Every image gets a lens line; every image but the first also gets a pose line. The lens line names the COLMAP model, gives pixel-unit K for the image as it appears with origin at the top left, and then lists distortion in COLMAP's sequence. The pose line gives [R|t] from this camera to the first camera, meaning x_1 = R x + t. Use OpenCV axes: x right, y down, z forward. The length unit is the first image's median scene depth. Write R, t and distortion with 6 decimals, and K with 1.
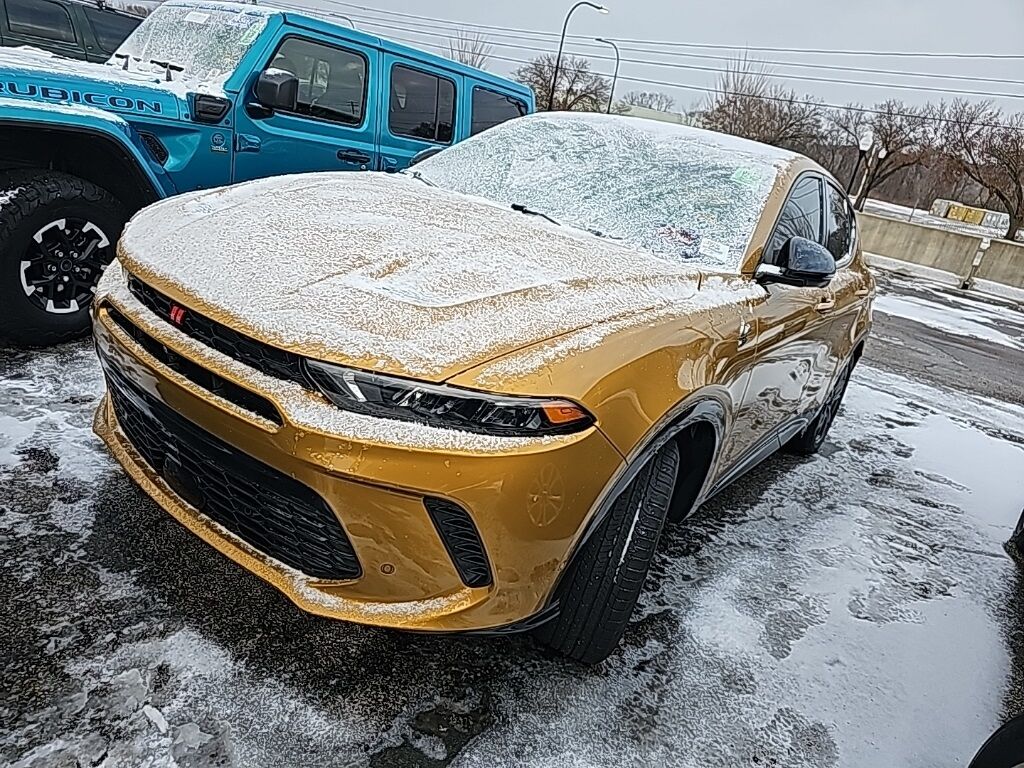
lens RADIAL K [[690.3, 0, 507.6], [0, 690.3, 380.8], [0, 0, 1]] dist [0.073614, -0.064995]
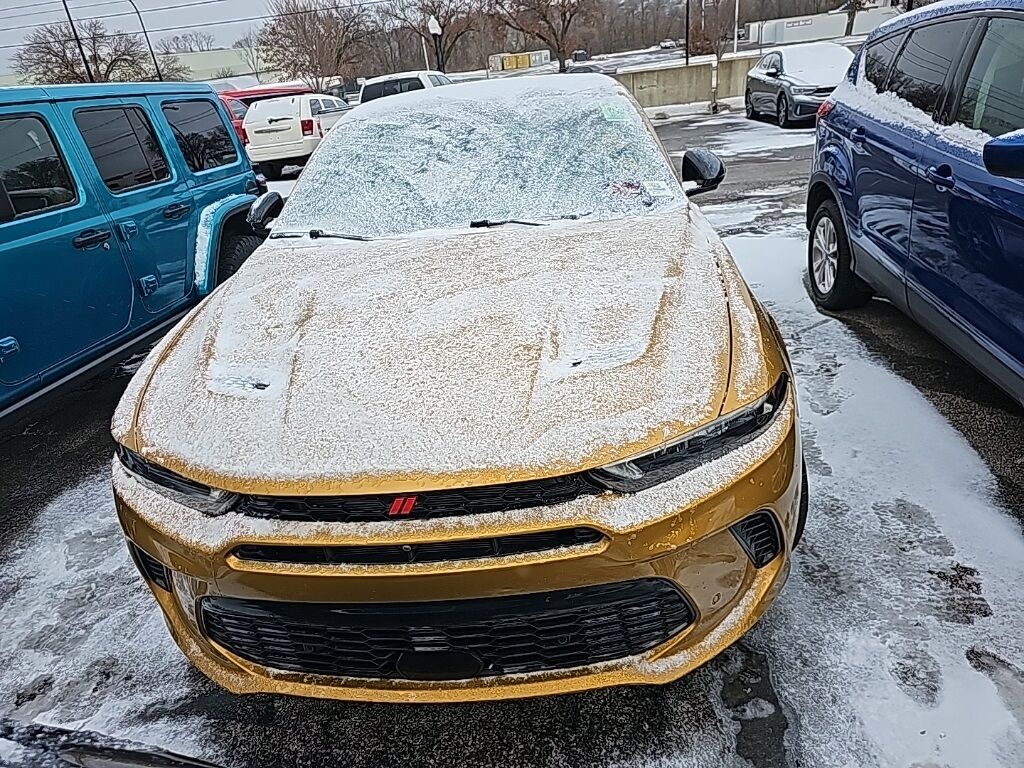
lens RADIAL K [[690.3, 0, 507.6], [0, 690.3, 380.8], [0, 0, 1]] dist [0.073614, -0.064995]
pose [[0.782026, -0.485679, 0.390579, -0.561079], [0.441896, 0.874016, 0.202050, -0.306287], [-0.439504, 0.014587, 0.898122, 0.162897]]
